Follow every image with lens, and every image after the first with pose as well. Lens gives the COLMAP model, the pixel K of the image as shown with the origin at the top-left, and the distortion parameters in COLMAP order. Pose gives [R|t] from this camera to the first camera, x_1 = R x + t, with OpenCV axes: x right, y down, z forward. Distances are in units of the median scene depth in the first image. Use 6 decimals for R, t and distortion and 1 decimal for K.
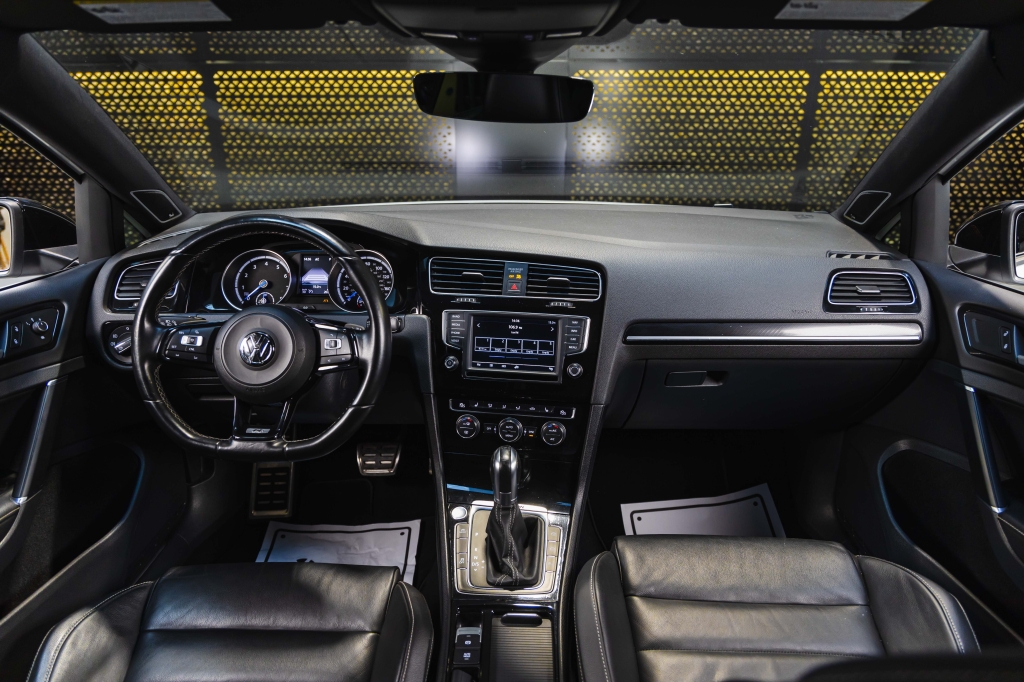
lens RADIAL K [[695.4, 0, 511.2], [0, 695.4, 344.9], [0, 0, 1]] dist [0.007378, -0.004886]
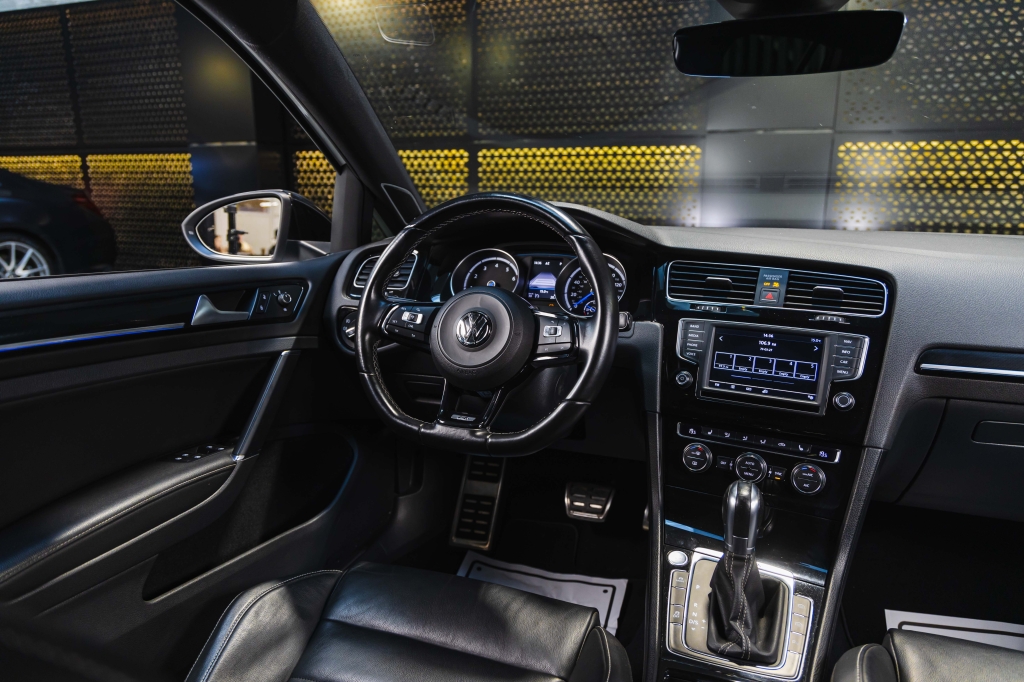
lens RADIAL K [[695.4, 0, 507.2], [0, 695.4, 337.8], [0, 0, 1]] dist [0.007378, -0.004886]
pose [[0.942014, 0.077481, -0.326507, -0.015676], [-0.121559, 0.985688, -0.116805, 0.103052], [0.312784, 0.149722, 0.937950, 0.124486]]
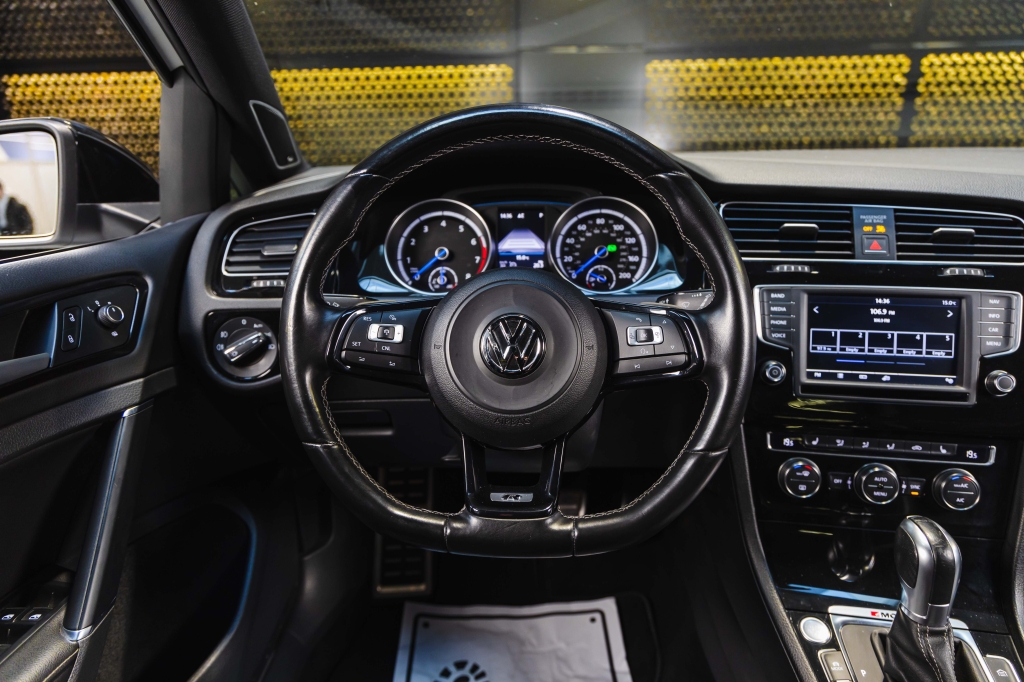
lens RADIAL K [[695.4, 0, 514.9], [0, 695.4, 342.0], [0, 0, 1]] dist [0.007378, -0.004886]
pose [[0.999717, -0.011461, -0.020850, -0.300779], [0.010754, 0.999375, -0.033671, 0.017730], [0.021223, 0.033437, 0.999215, 0.393288]]
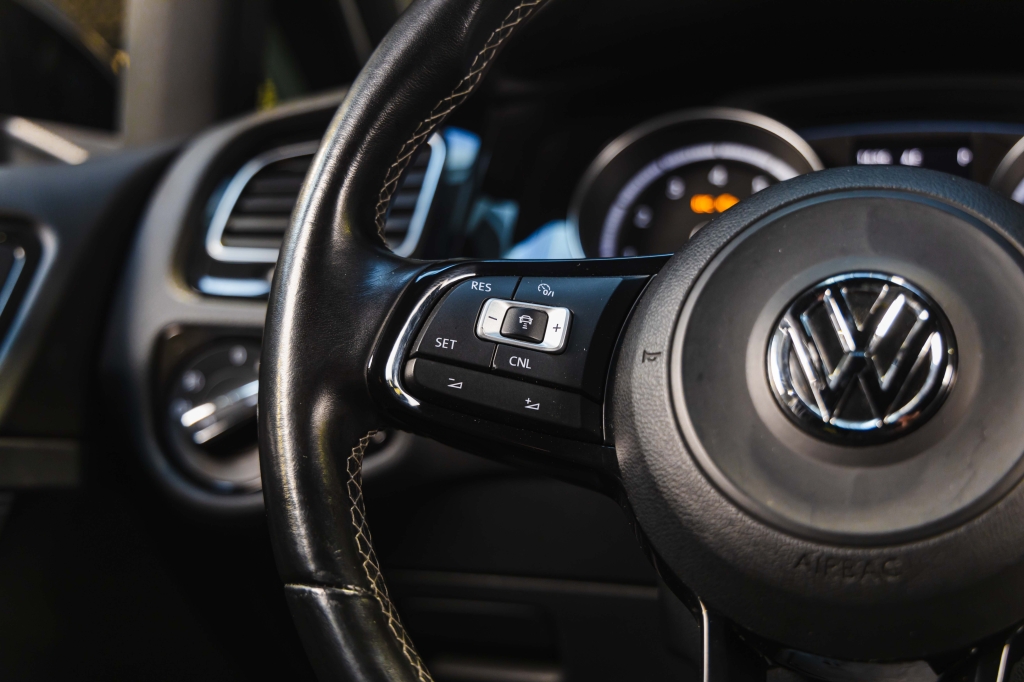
lens RADIAL K [[1434.9, 0, 501.4], [0, 1434.9, 344.3], [0, 0, 1]] dist [0.006580, 0.000000]
pose [[0.955479, 0.025964, -0.293914, -0.293146], [-0.091810, 0.972833, -0.212527, 0.081642], [0.280411, 0.230050, 0.931905, 0.516087]]
